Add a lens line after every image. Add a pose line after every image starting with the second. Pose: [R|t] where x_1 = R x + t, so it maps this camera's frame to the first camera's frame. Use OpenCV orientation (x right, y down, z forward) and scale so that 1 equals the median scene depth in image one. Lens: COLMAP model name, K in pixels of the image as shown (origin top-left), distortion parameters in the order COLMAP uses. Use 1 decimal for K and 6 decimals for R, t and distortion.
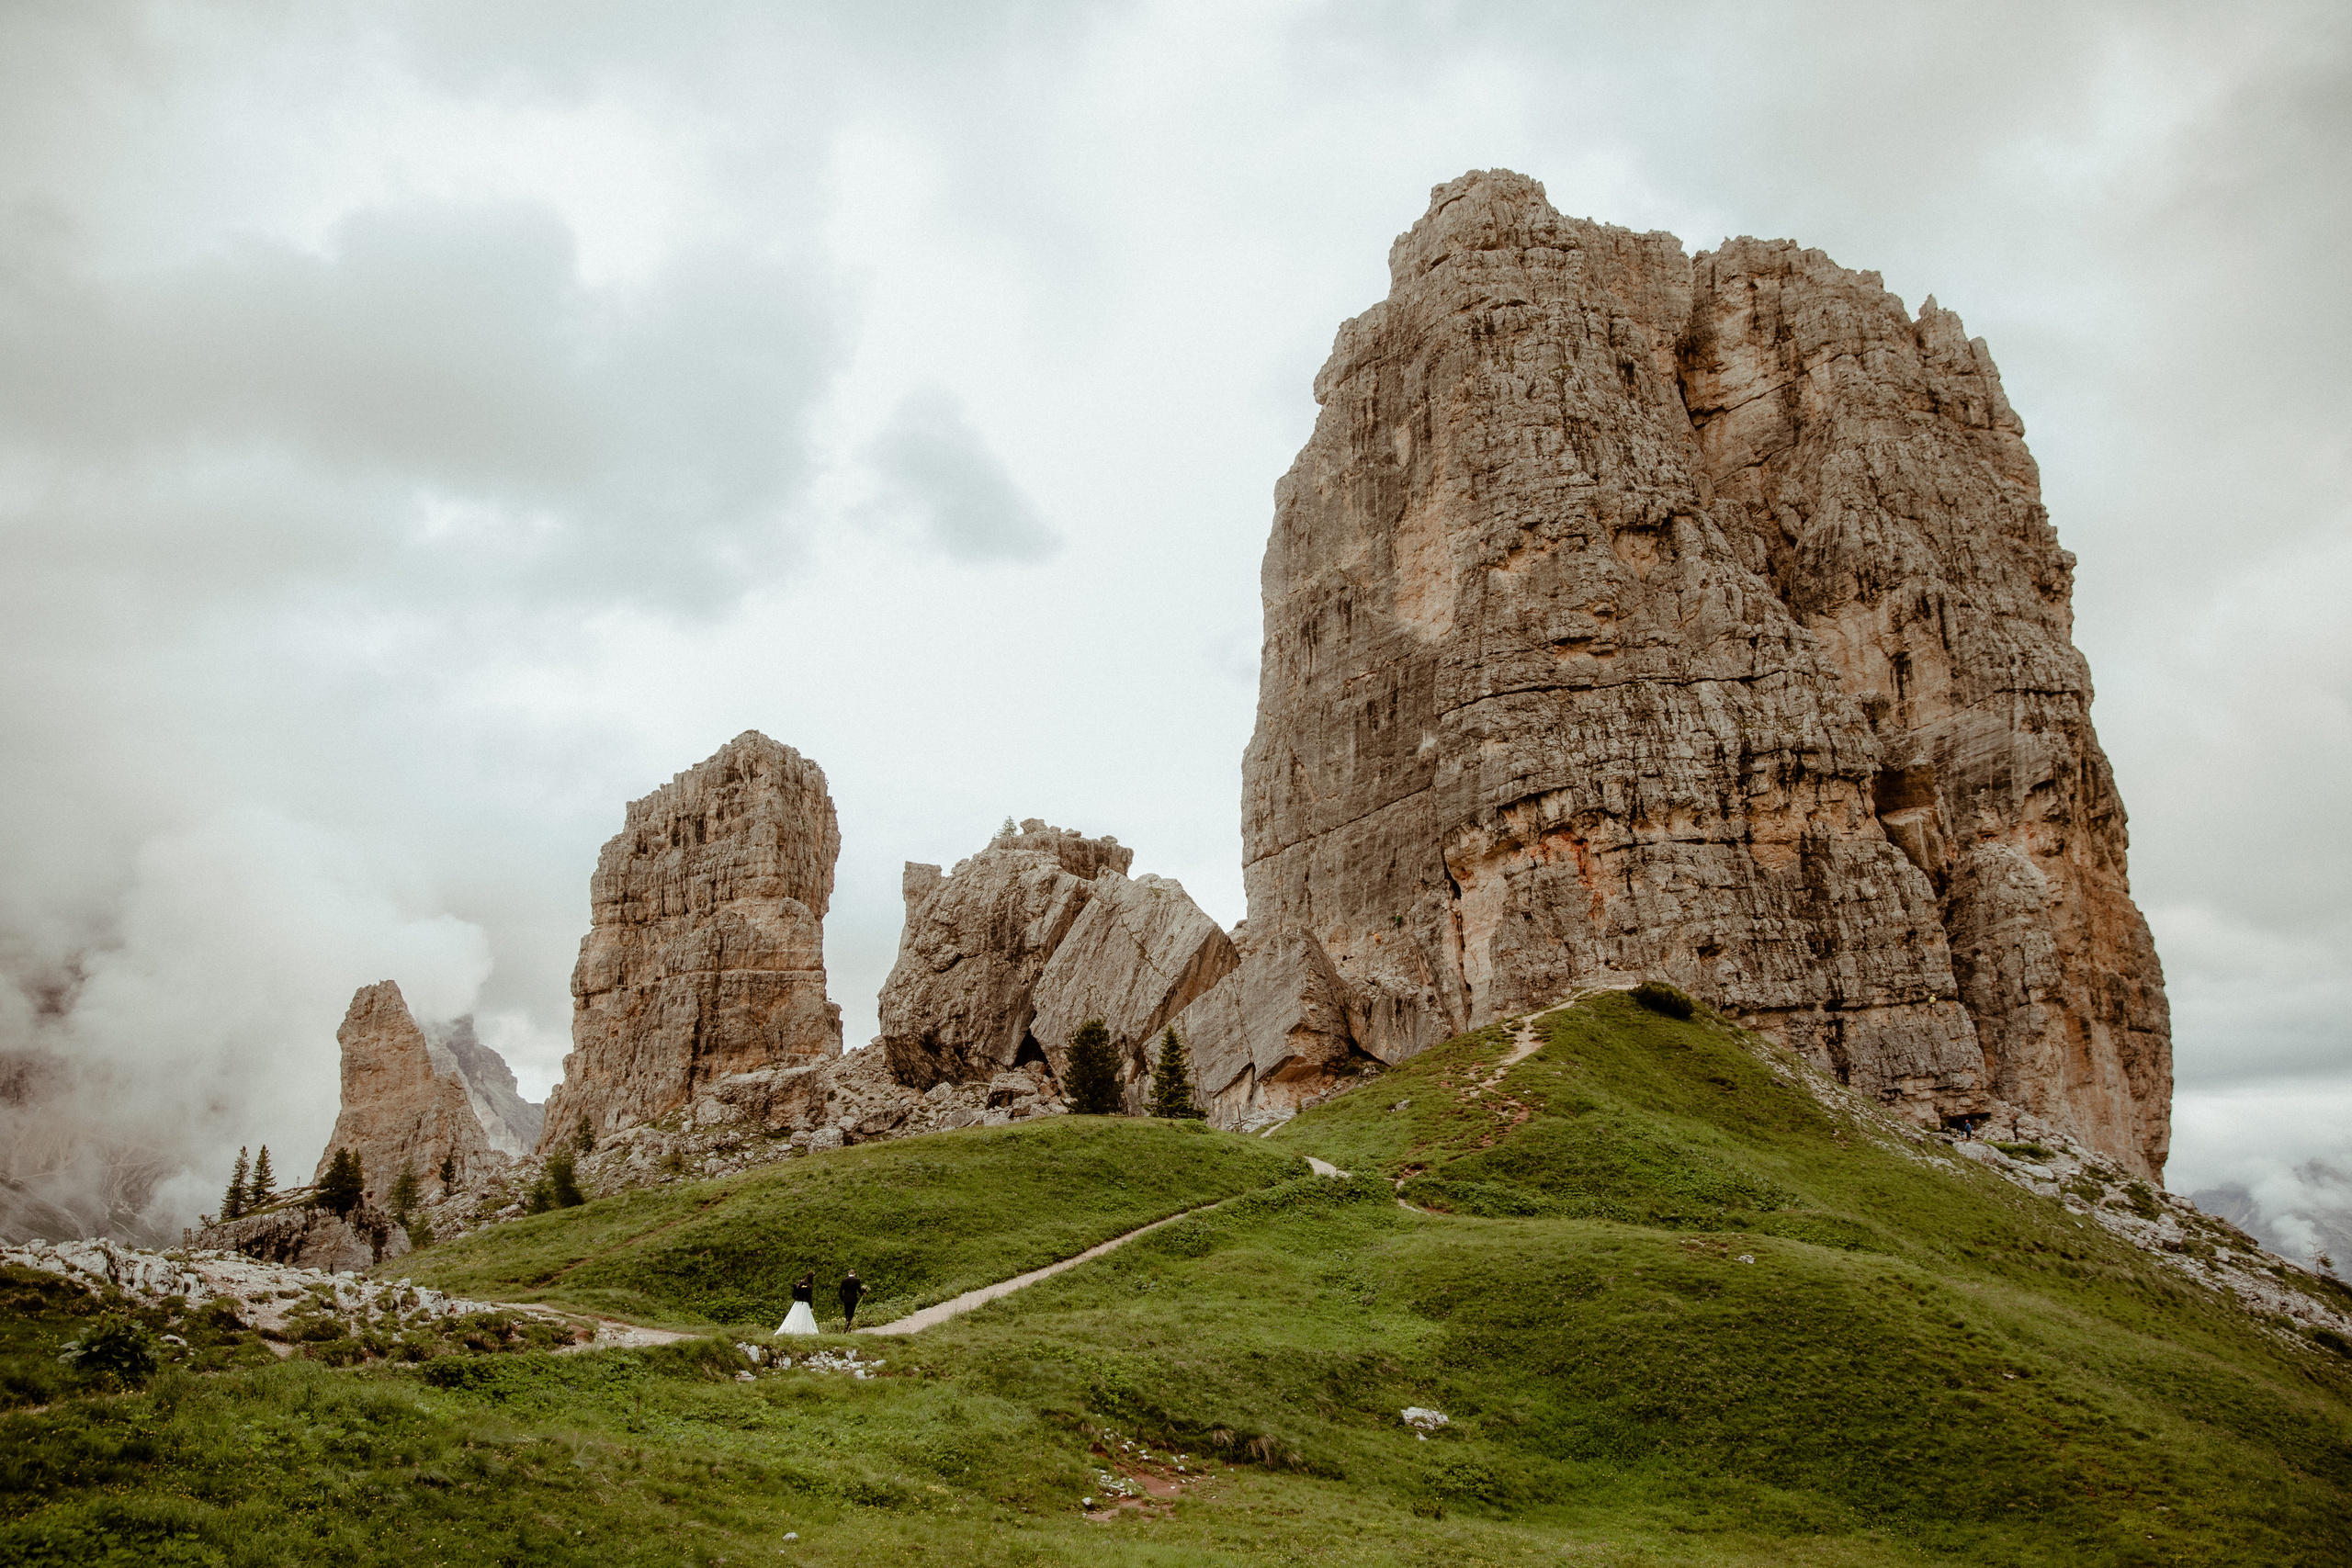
lens RADIAL K [[1687.9, 0, 1180.3], [0, 1687.9, 792.4], [0, 0, 1]] dist [0.004060, -0.004980]
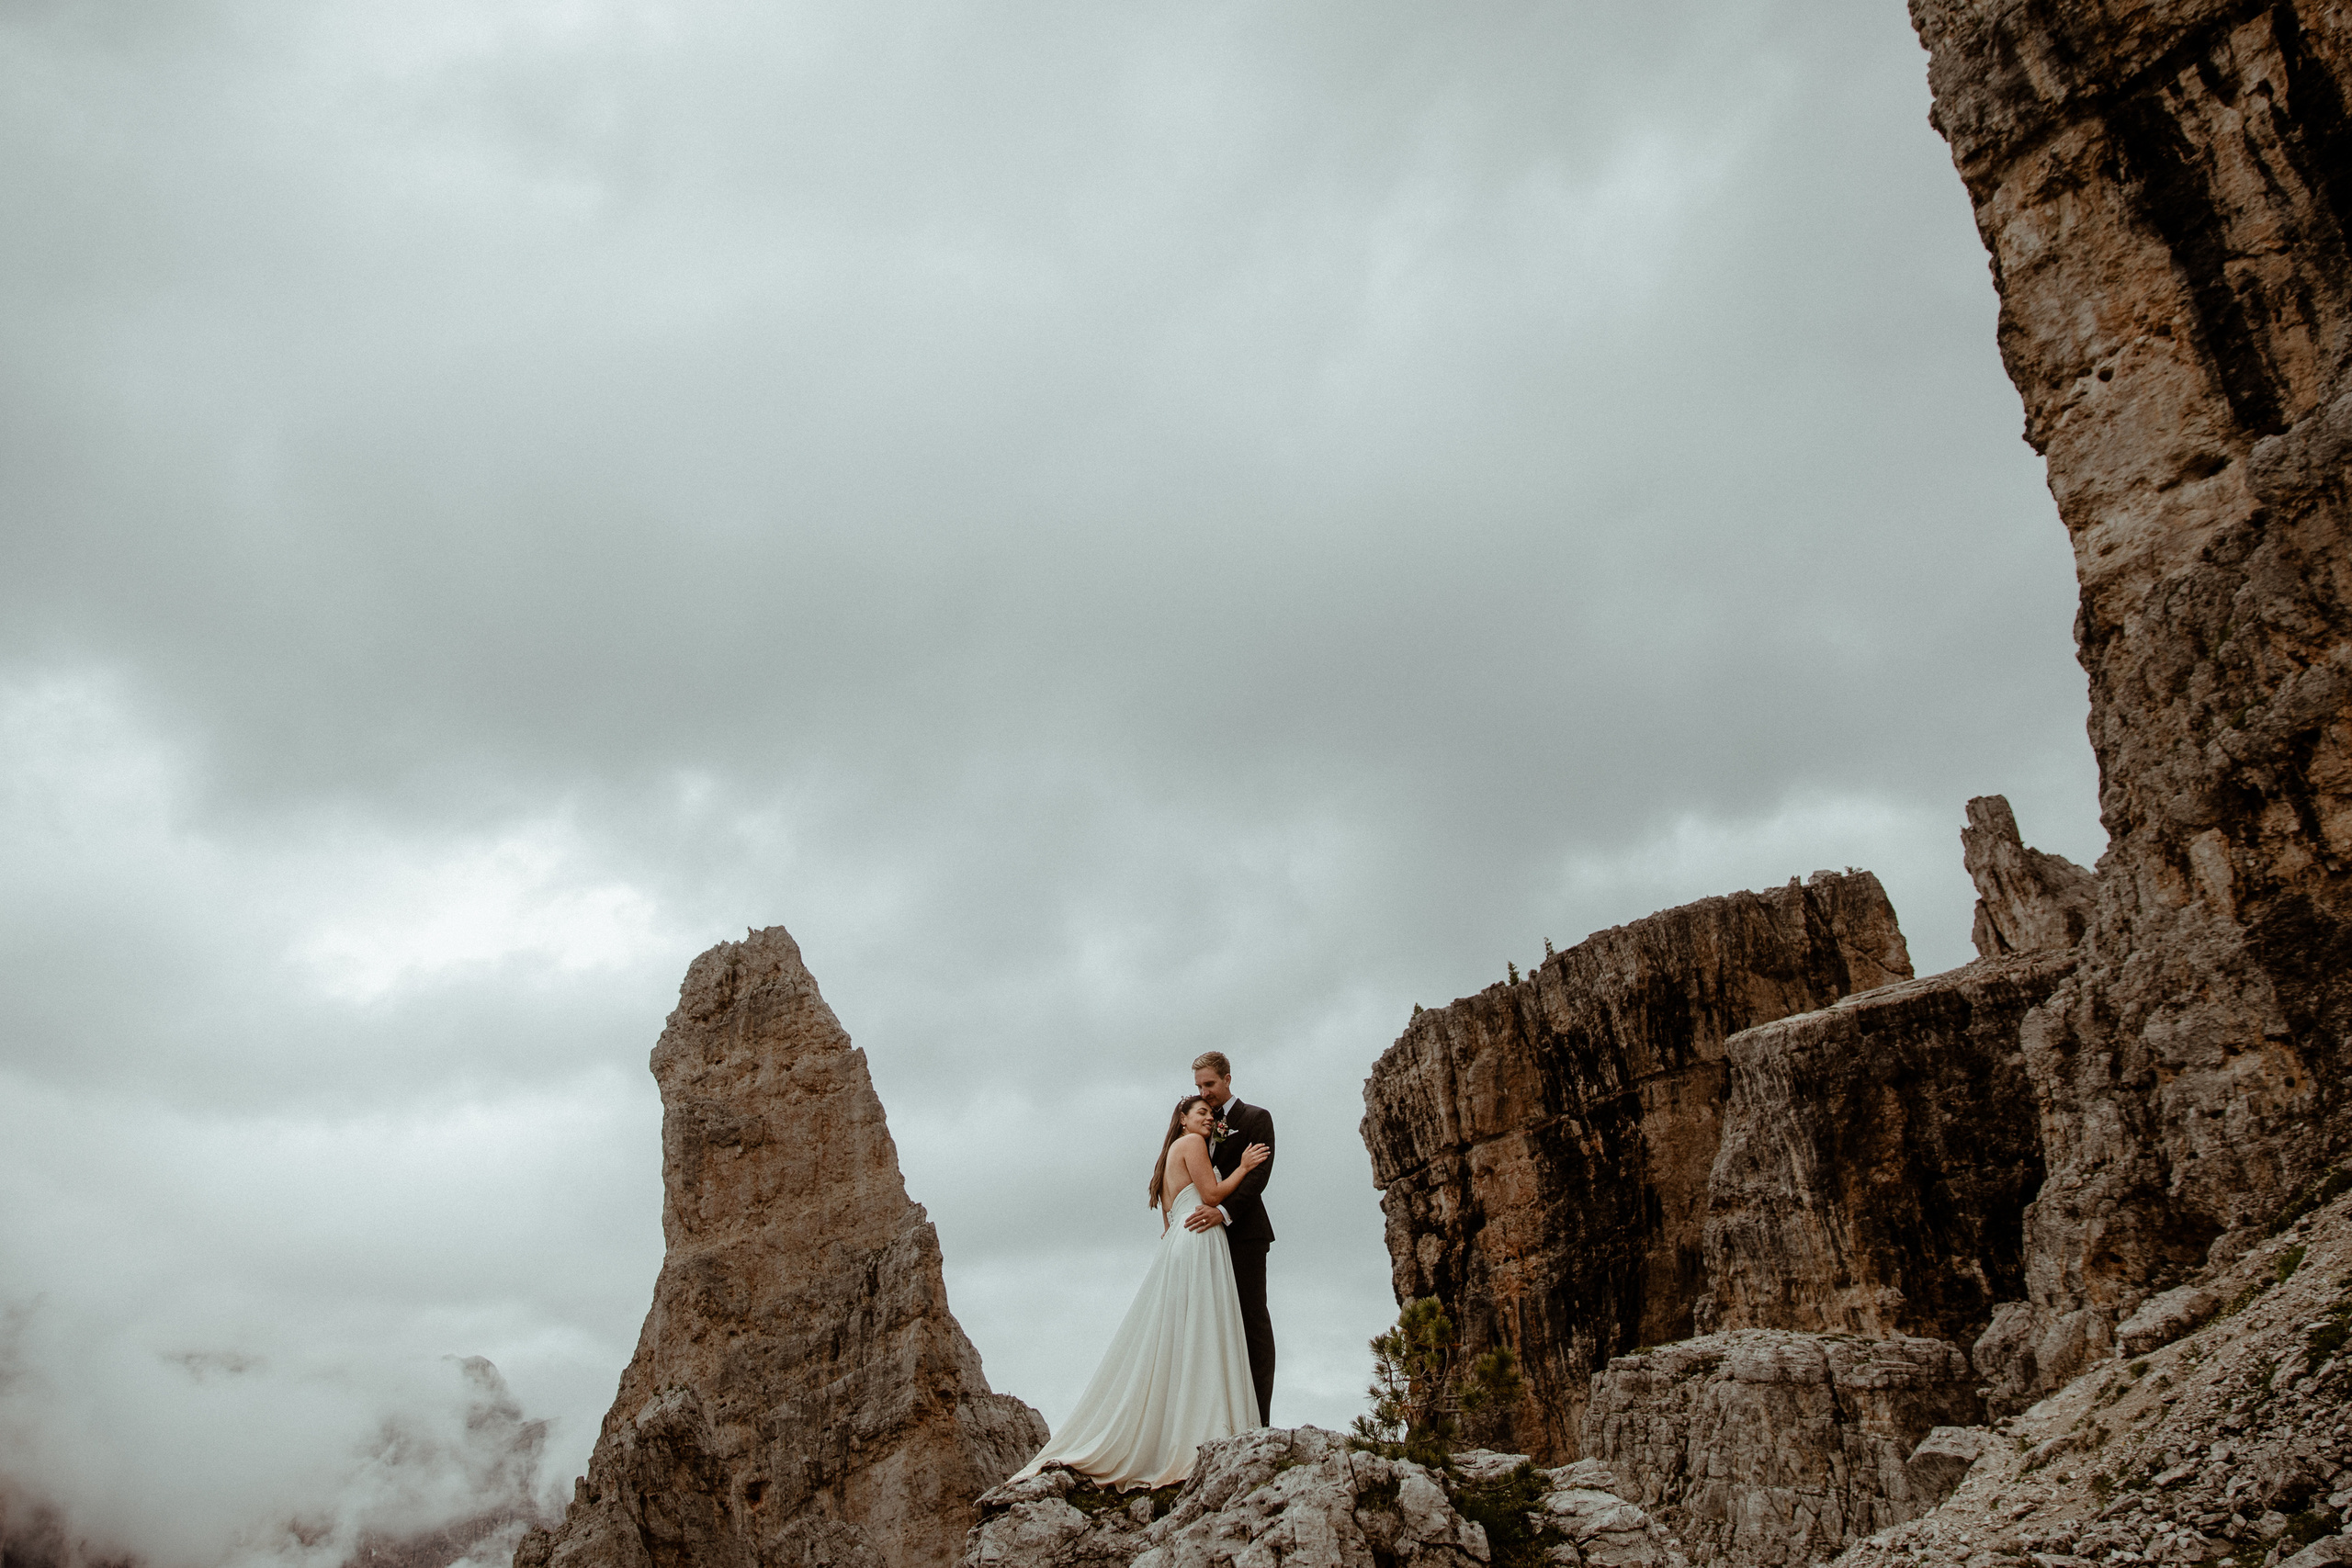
lens RADIAL K [[1672.6, 0, 1126.1], [0, 1672.6, 772.9], [0, 0, 1]] dist [0.023315, -0.005731]
pose [[0.989534, -0.103309, -0.100747, -0.543001], [0.077370, 0.969178, -0.233898, 0.278344], [0.121806, 0.223655, 0.967027, 0.984143]]
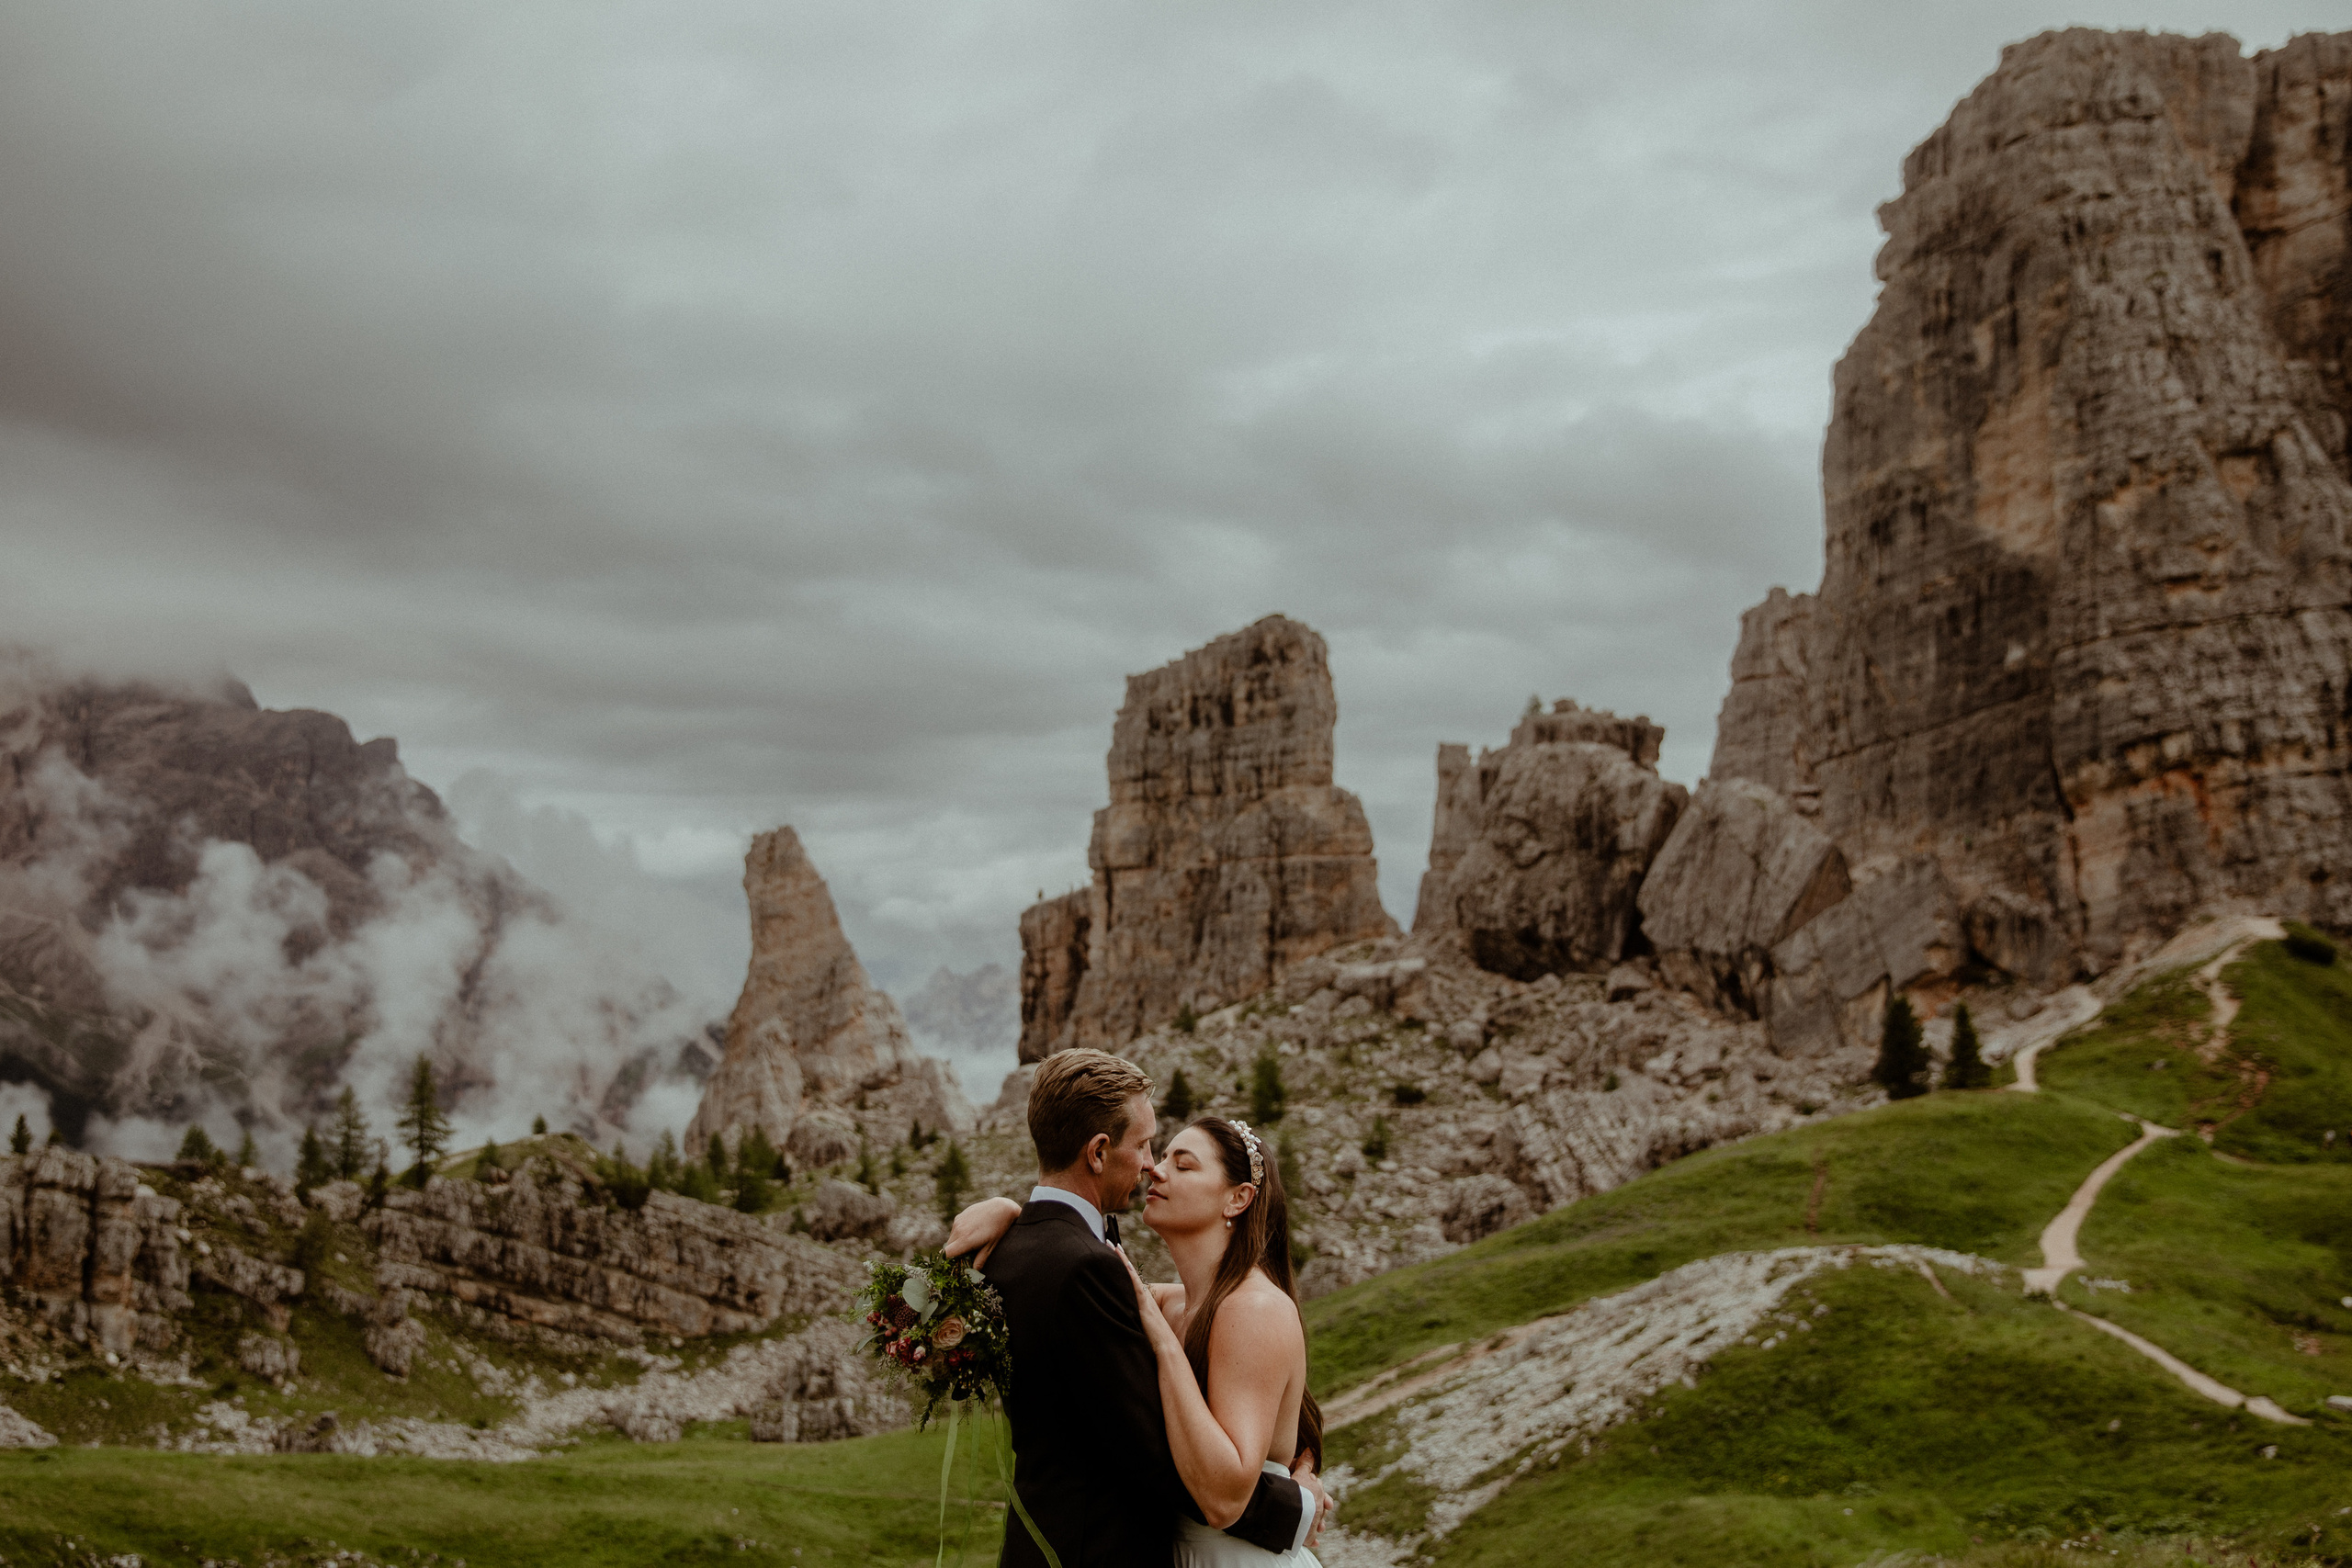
lens RADIAL K [[2277.6, 0, 1159.5], [0, 2277.6, 784.3], [0, 0, 1]] dist [0.016322, 0.000000]
pose [[0.998061, -0.016022, -0.060138, -0.283625], [0.025395, 0.987034, 0.158493, -0.177620], [0.056819, -0.159713, 0.985527, -0.415373]]
